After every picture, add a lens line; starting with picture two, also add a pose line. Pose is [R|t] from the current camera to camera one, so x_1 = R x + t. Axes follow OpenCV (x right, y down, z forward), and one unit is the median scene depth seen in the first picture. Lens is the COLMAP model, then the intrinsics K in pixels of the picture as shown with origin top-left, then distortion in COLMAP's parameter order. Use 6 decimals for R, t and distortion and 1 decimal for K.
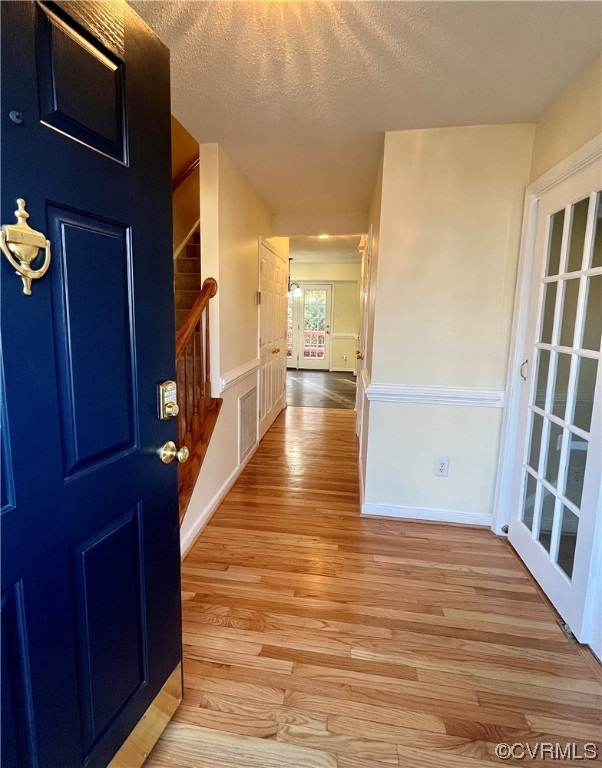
lens RADIAL K [[389.5, 0, 293.5], [0, 389.5, 367.5], [0, 0, 1]] dist [0.002629, -0.000698]
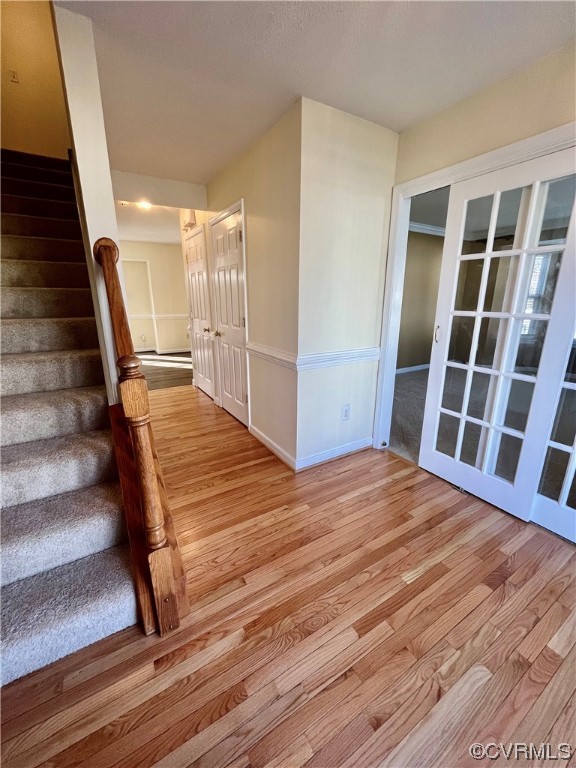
lens RADIAL K [[312.9, 0, 292.8], [0, 312.9, 383.0], [0, 0, 1]] dist [-0.001808, -0.000363]
pose [[0.753014, -0.189534, 0.630117, -0.376464], [0.101749, 0.979639, 0.173072, -0.036177], [-0.650090, -0.066212, 0.756967, 0.343717]]
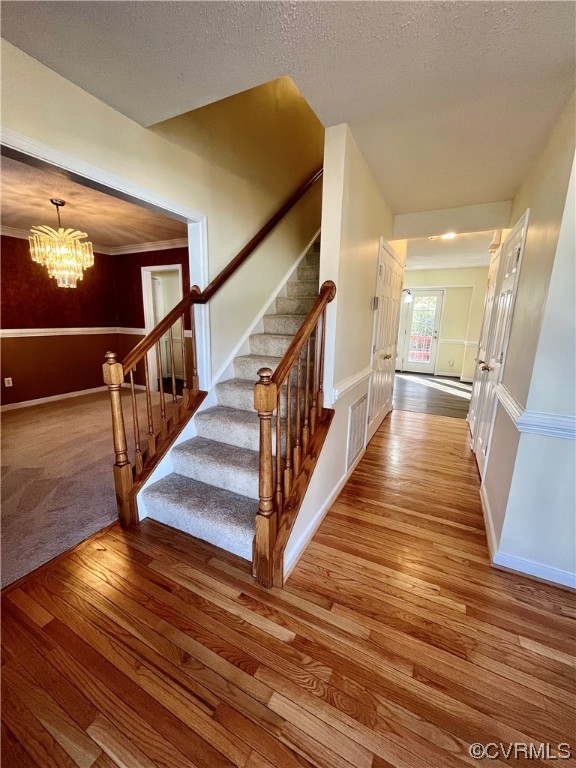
lens RADIAL K [[312.9, 0, 287.0], [0, 312.9, 384.6], [0, 0, 1]] dist [-0.001808, -0.000363]
pose [[0.948597, 0.066952, -0.309324, -0.064767], [-0.045129, 0.995995, 0.077184, -0.038891], [0.313253, -0.059257, 0.947819, 0.261389]]
